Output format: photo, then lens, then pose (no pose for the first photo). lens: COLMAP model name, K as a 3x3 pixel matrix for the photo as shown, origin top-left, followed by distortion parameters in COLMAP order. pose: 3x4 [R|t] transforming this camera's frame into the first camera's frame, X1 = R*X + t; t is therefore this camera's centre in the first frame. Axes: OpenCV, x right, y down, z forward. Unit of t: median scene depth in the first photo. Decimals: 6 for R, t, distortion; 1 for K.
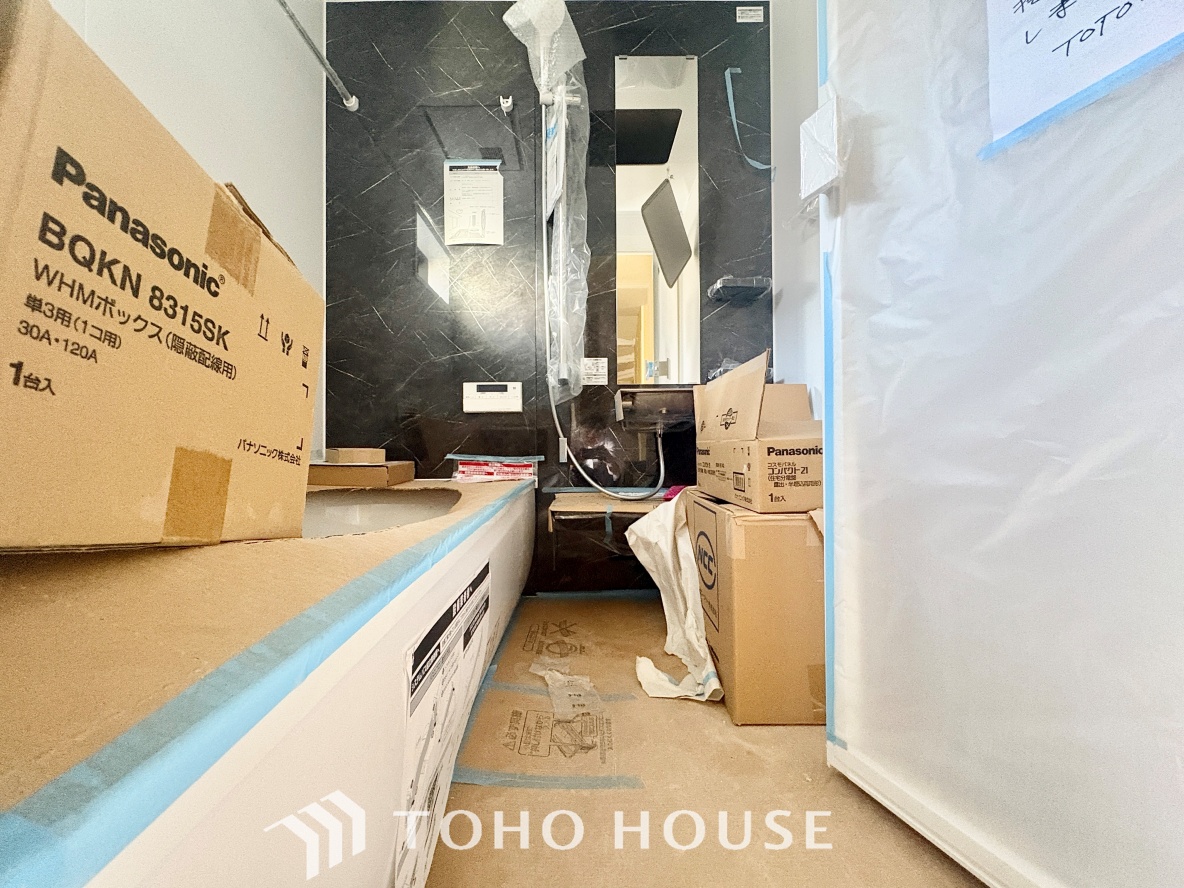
lens RADIAL K [[471.4, 0, 592.0], [0, 471.4, 440.8], [0, 0, 1]] dist [-0.001583, 0.000986]
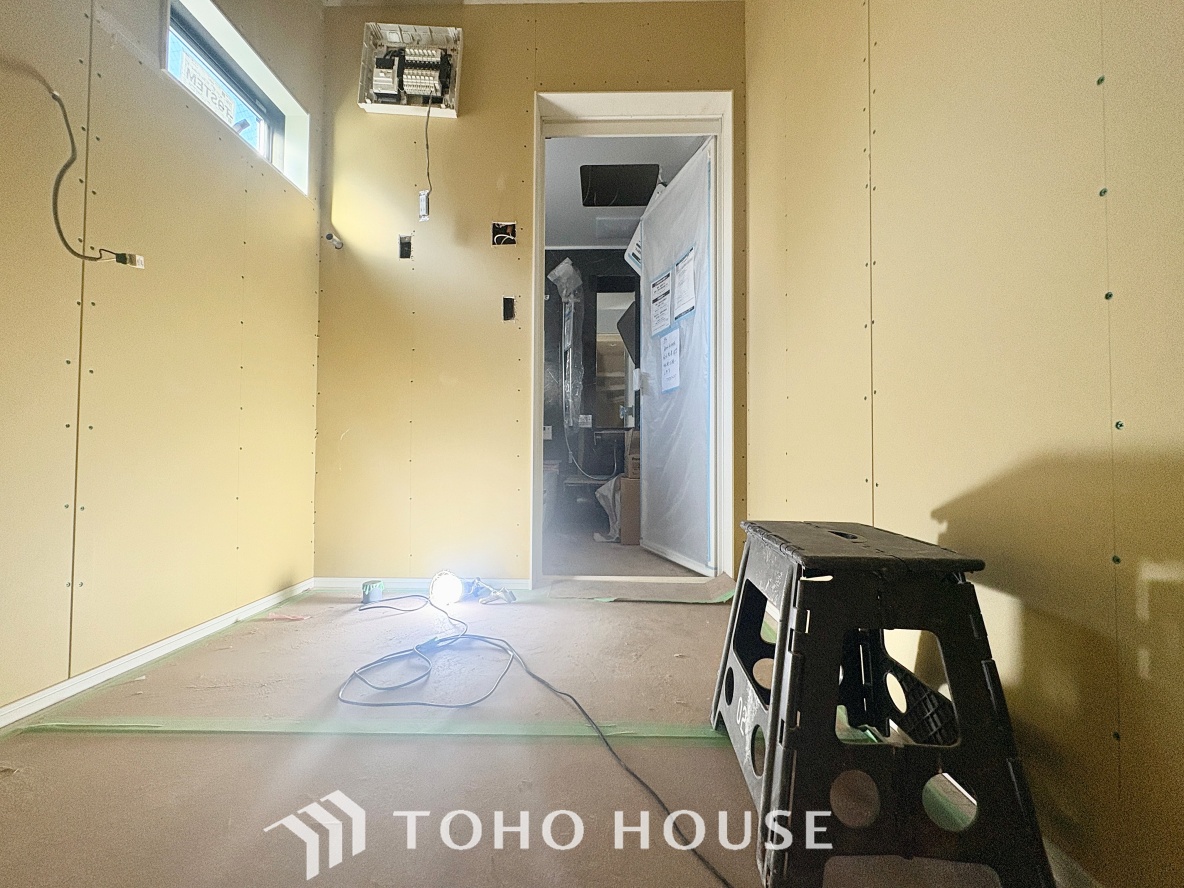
lens RADIAL K [[471.4, 0, 591.1], [0, 471.4, 447.3], [0, 0, 1]] dist [-0.001583, 0.000986]
pose [[0.999437, 0.012239, -0.031252, 0.104882], [-0.012681, 0.999822, -0.013985, -0.001900], [0.031076, 0.014374, 0.999414, -1.215131]]
